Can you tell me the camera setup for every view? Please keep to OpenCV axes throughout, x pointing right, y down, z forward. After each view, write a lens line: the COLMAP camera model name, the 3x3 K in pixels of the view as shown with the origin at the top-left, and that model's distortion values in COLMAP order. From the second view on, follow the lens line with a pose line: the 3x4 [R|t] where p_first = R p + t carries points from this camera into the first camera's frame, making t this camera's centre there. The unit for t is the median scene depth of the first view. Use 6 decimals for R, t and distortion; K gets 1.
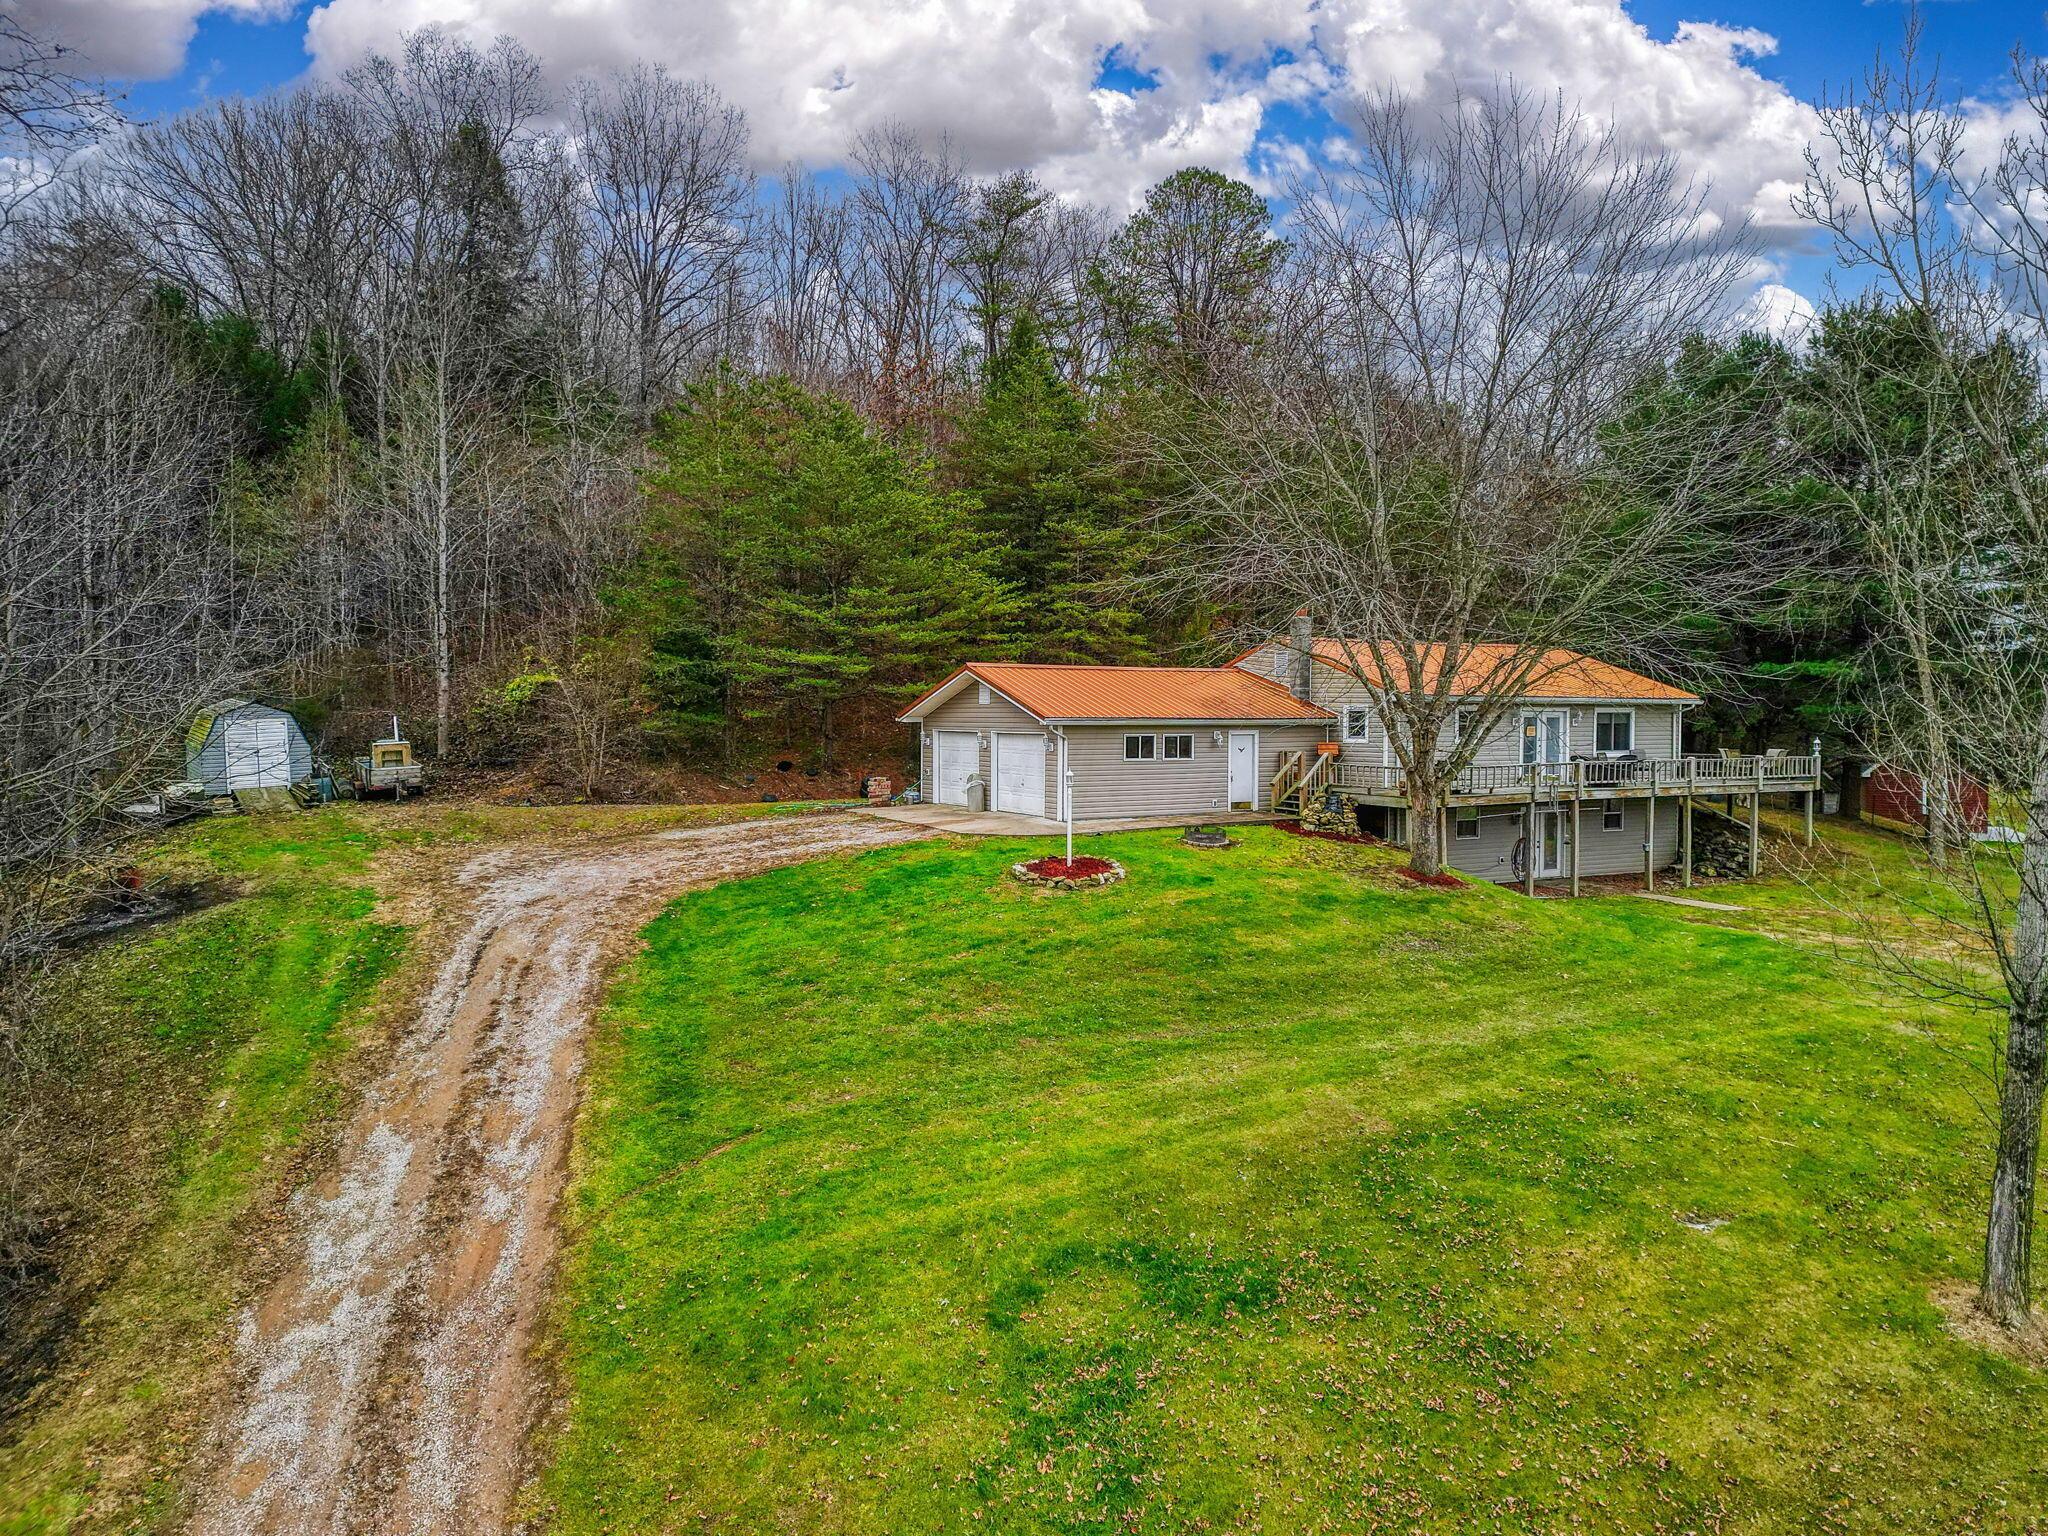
lens RADIAL K [[1508.5, 0, 1024.0], [0, 1508.5, 768.0], [0, 0, 1]] dist [0.000099, -0.000018]
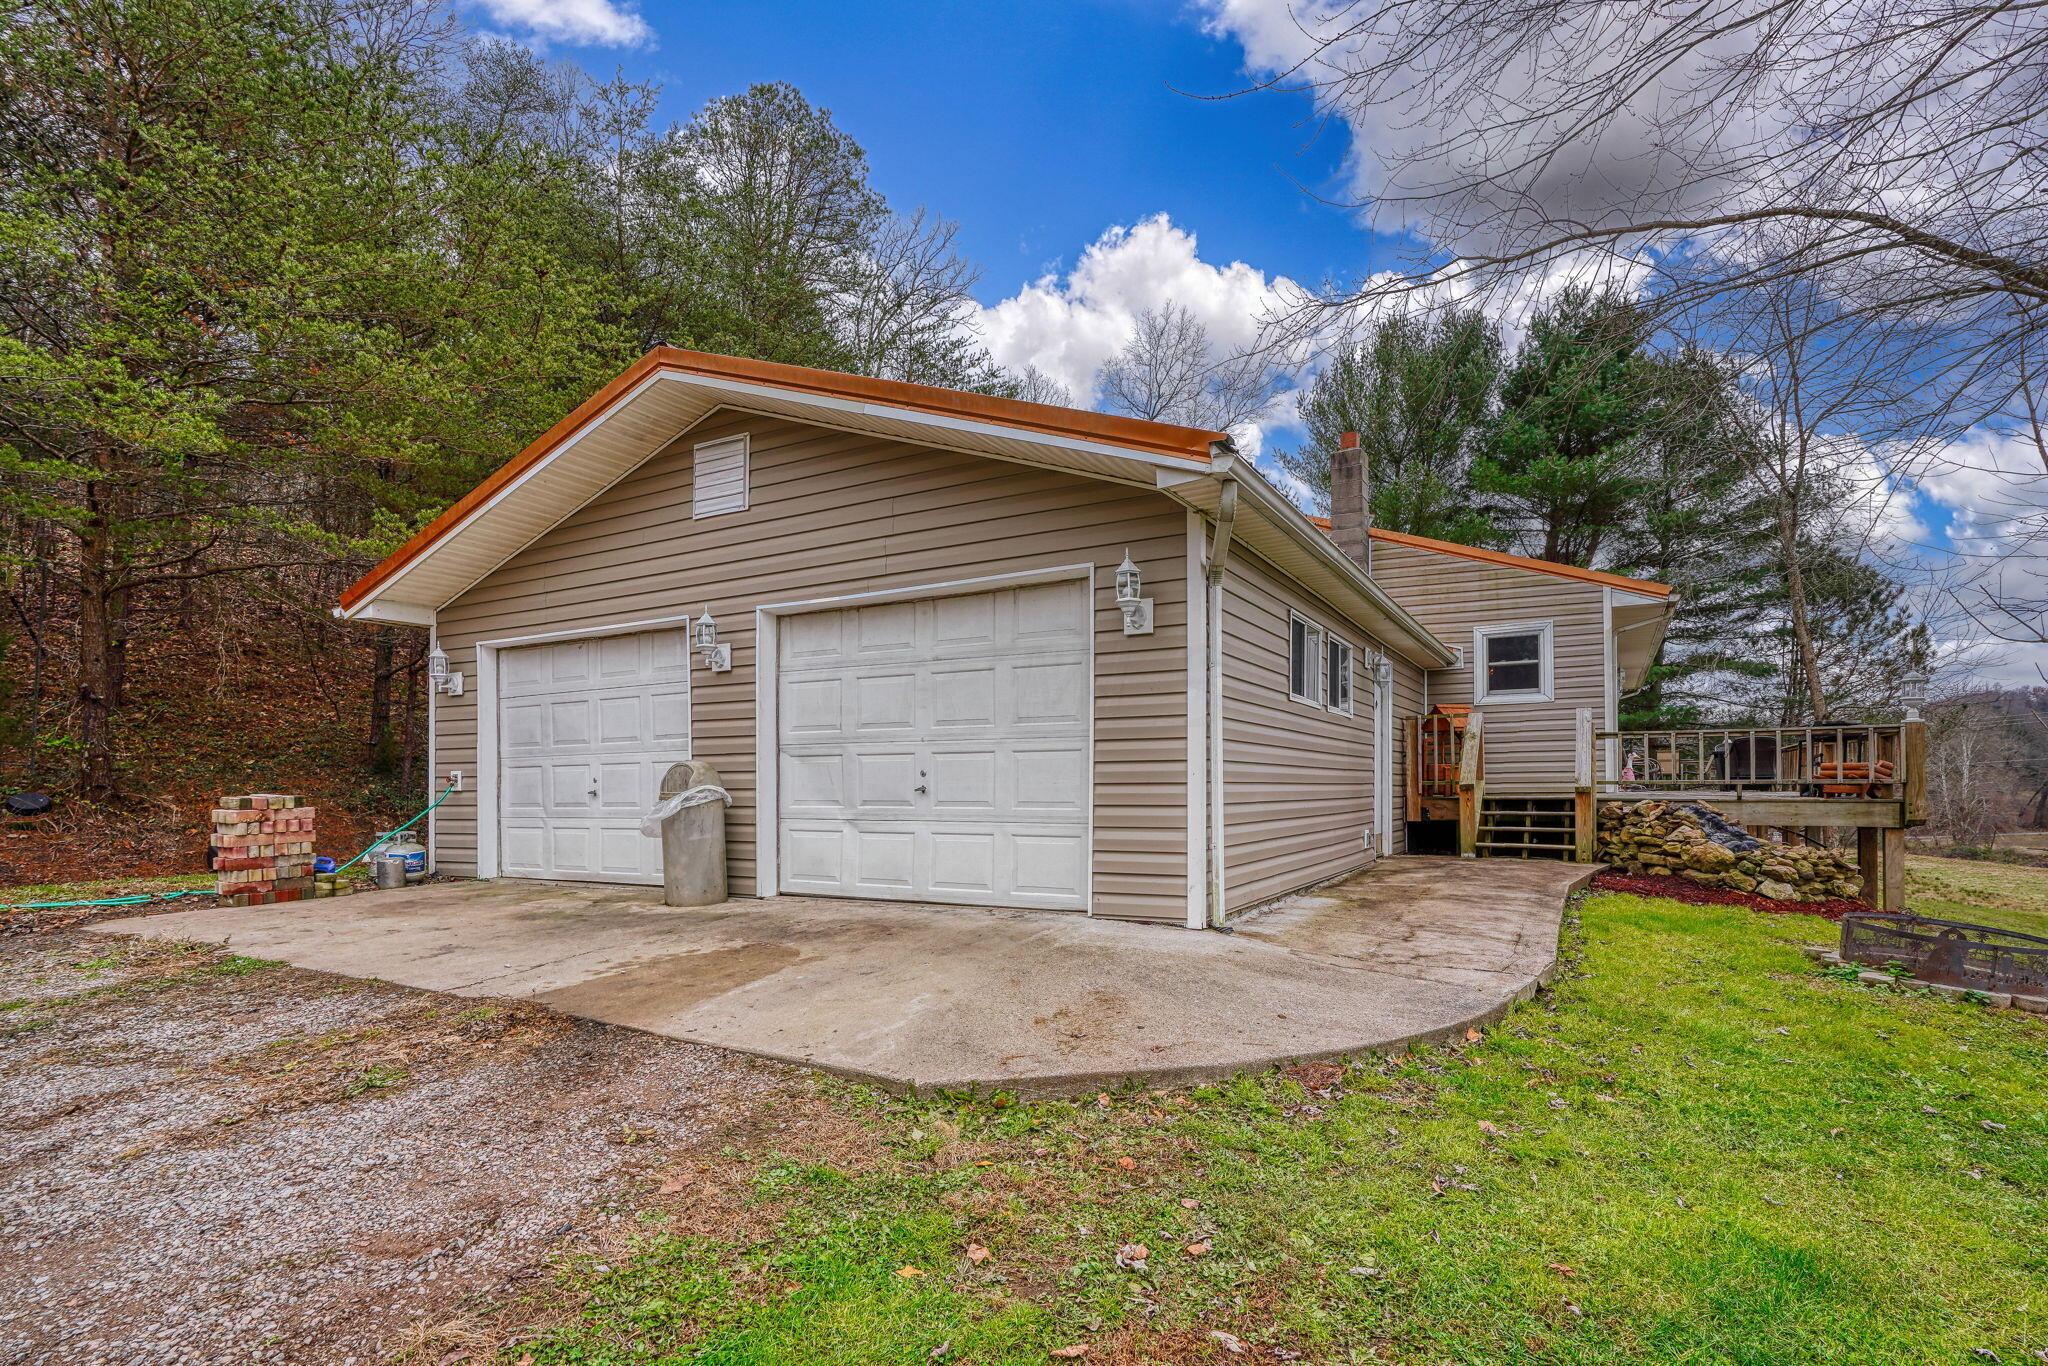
lens RADIAL K [[992.8, 0, 1025.4], [0, 992.8, 787.1], [0, 0, 1]] dist [-0.018385, 0.007667]
pose [[0.858063, -0.007101, 0.513495, -0.071371], [0.031465, 0.998753, -0.038768, 0.016665], [-0.512580, 0.049423, 0.857216, 0.804226]]
